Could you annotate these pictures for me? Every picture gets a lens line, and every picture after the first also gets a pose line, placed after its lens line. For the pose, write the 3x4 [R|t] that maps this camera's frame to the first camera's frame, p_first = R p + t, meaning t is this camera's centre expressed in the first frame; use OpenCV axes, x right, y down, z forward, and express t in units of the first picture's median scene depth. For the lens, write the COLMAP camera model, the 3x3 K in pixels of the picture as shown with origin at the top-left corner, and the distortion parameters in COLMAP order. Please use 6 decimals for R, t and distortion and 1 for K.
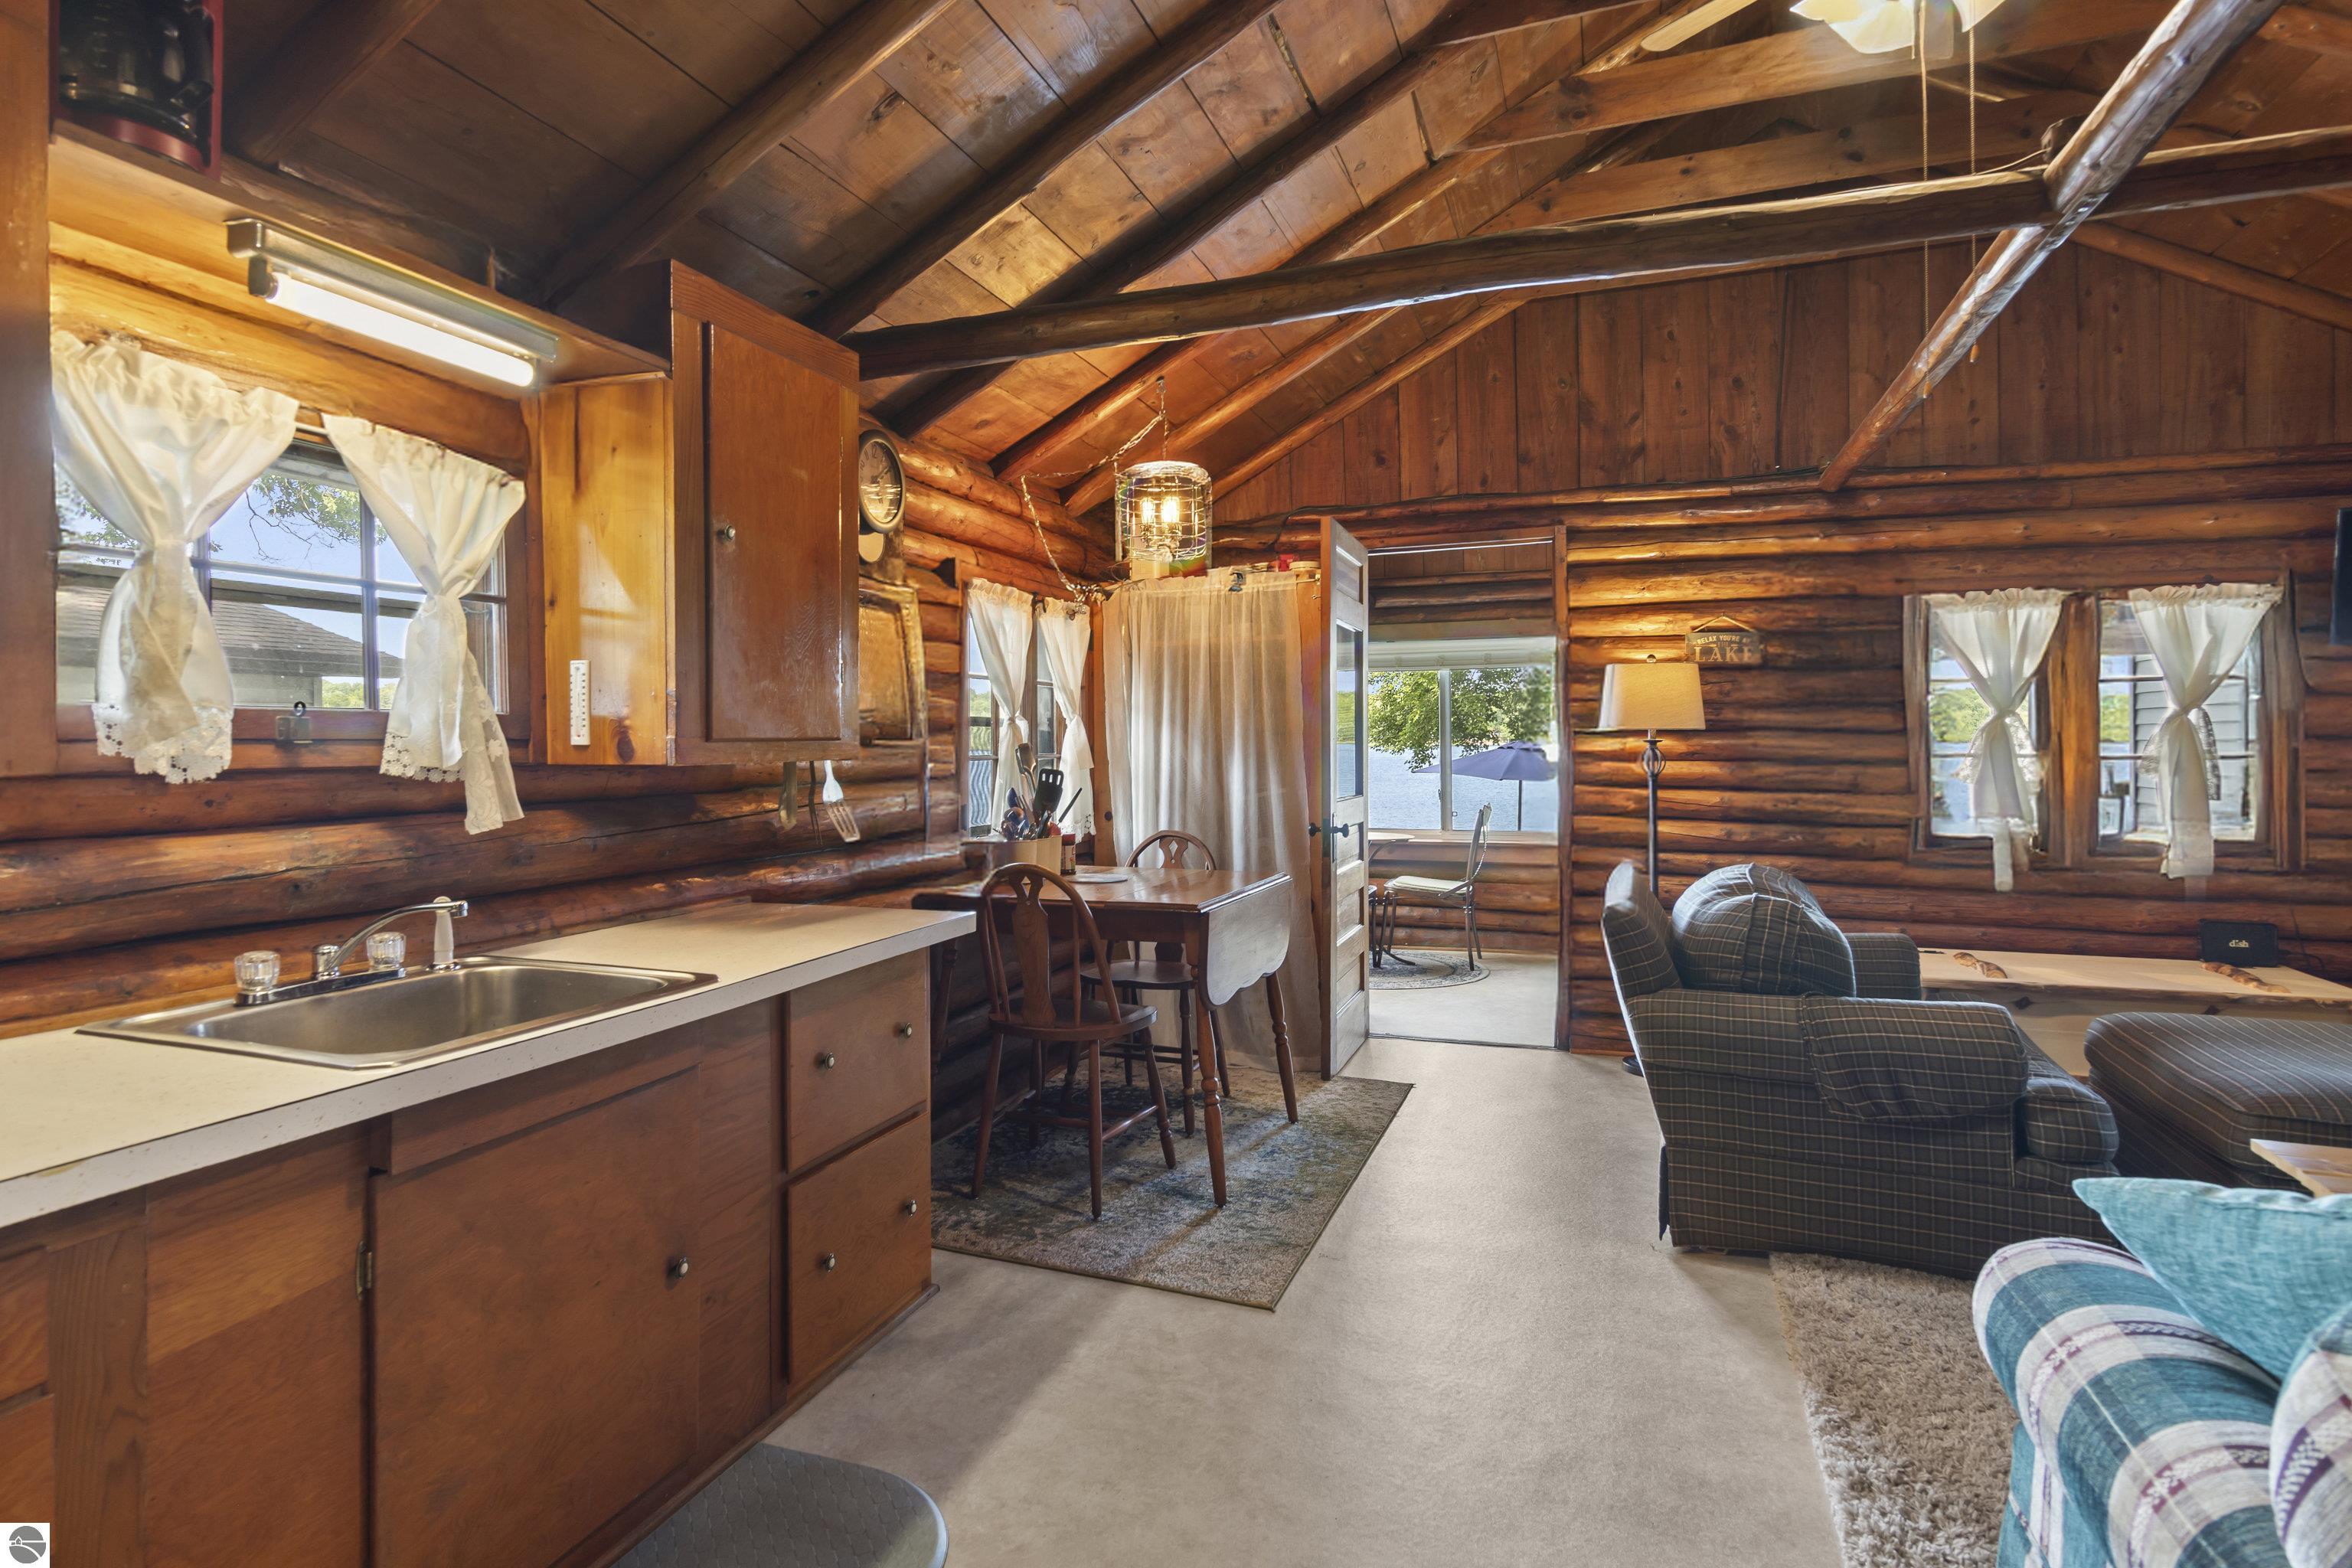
lens RADIAL K [[1321.4, 0, 1172.1], [0, 1321.4, 749.9], [0, 0, 1]] dist [-0.005953, 0.004516]
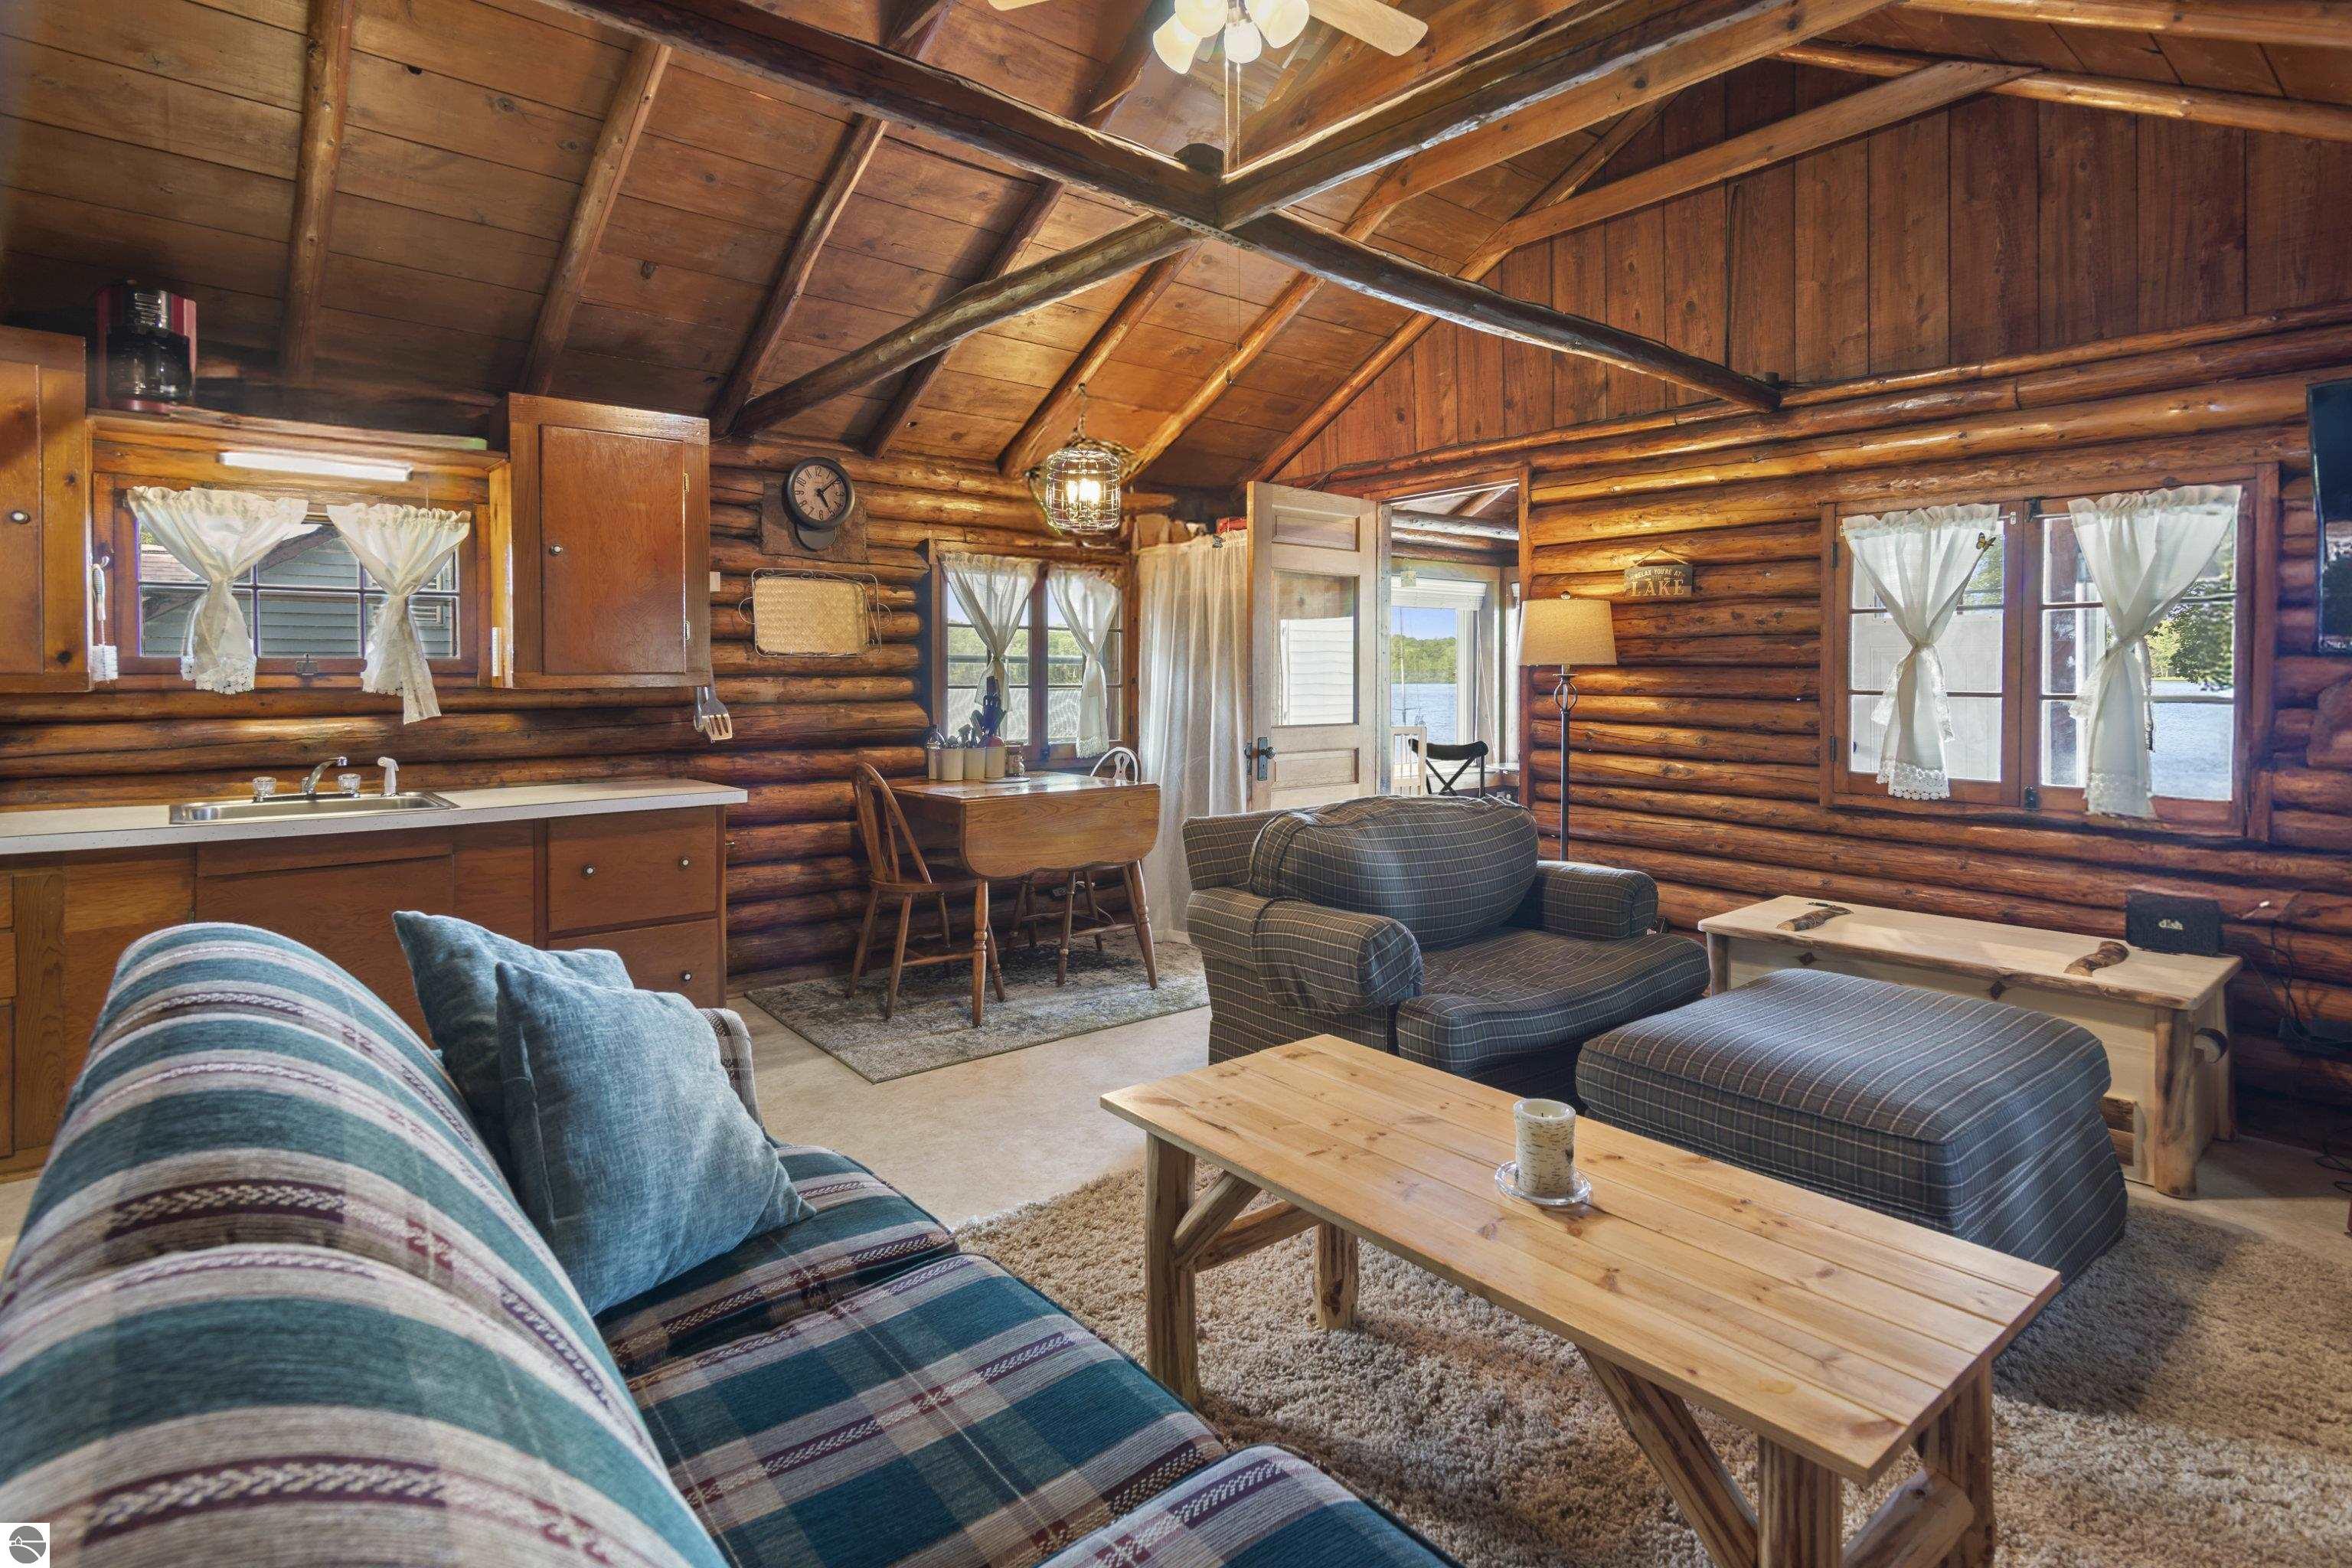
lens RADIAL K [[1202.1, 0, 1065.5], [0, 1202.1, 694.9], [0, 0, 1]] dist [0.005277, 0.000622]
pose [[0.866604, 0.011881, -0.498855, 0.493420], [-0.005830, 0.999889, 0.013687, -0.002653], [0.498962, -0.008953, 0.866577, 0.001163]]
